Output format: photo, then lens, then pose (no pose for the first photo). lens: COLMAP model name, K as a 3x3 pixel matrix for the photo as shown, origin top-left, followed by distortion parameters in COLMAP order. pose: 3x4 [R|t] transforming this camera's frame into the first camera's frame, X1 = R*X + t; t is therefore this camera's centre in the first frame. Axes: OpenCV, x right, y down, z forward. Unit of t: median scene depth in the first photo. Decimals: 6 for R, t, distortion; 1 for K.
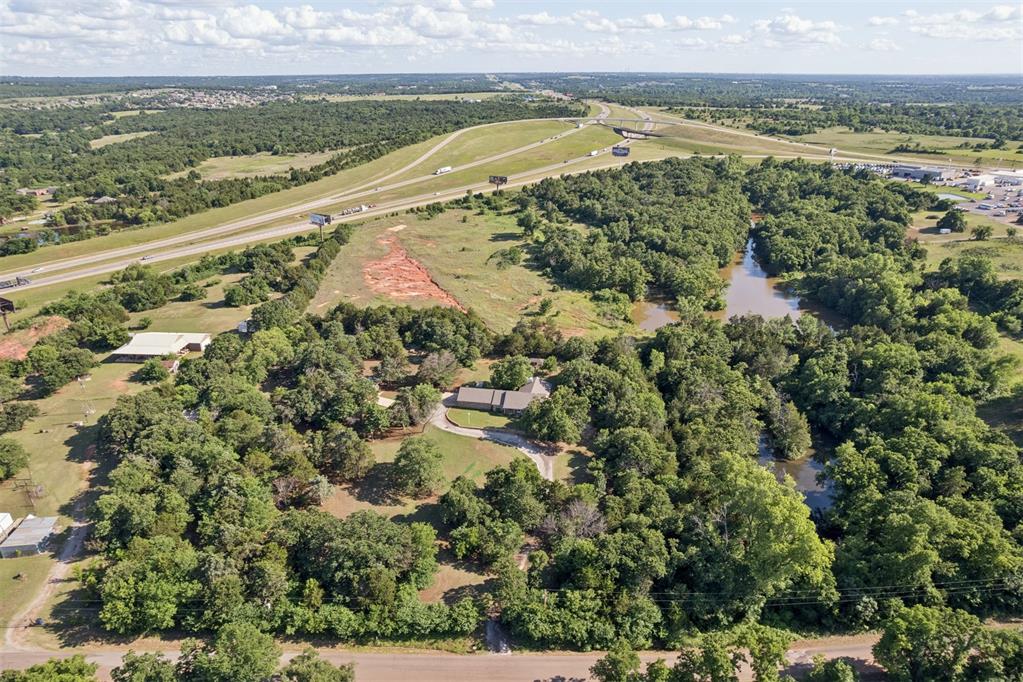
lens RADIAL K [[650.8, 0, 511.5], [0, 650.8, 341.0], [0, 0, 1]] dist [-0.000161, -0.000022]
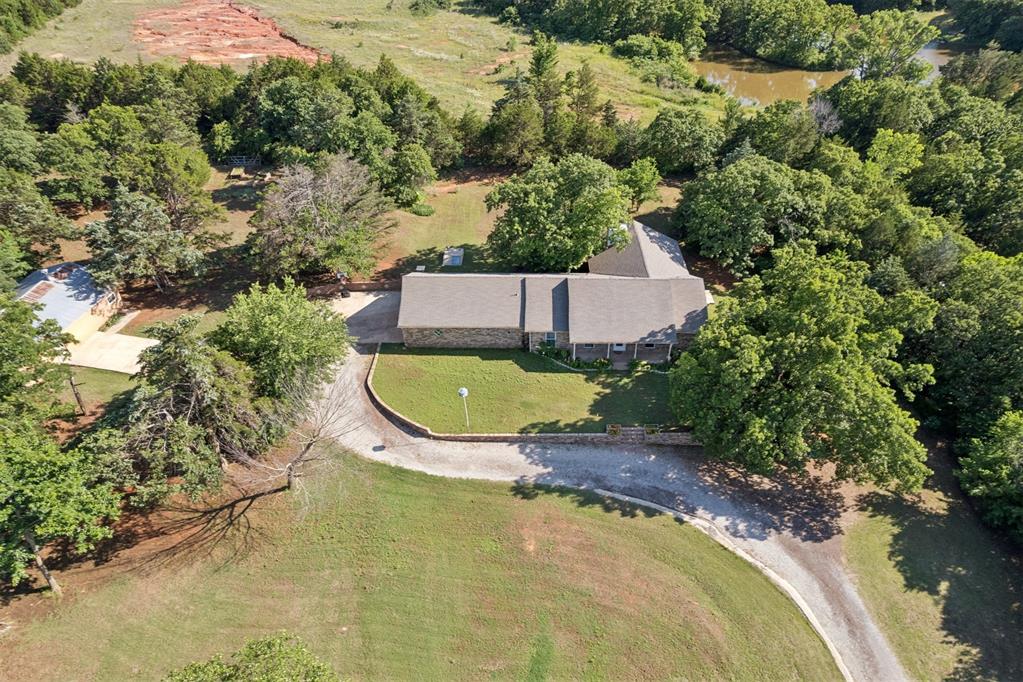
lens RADIAL K [[786.4, 0, 511.5], [0, 786.4, 341.0], [0, 0, 1]] dist [-0.081837, 0.000241]
pose [[0.988809, -0.091852, 0.117555, -0.067979], [0.065049, 0.974590, 0.214343, 0.024917], [-0.134256, -0.204298, 0.969659, 0.594536]]
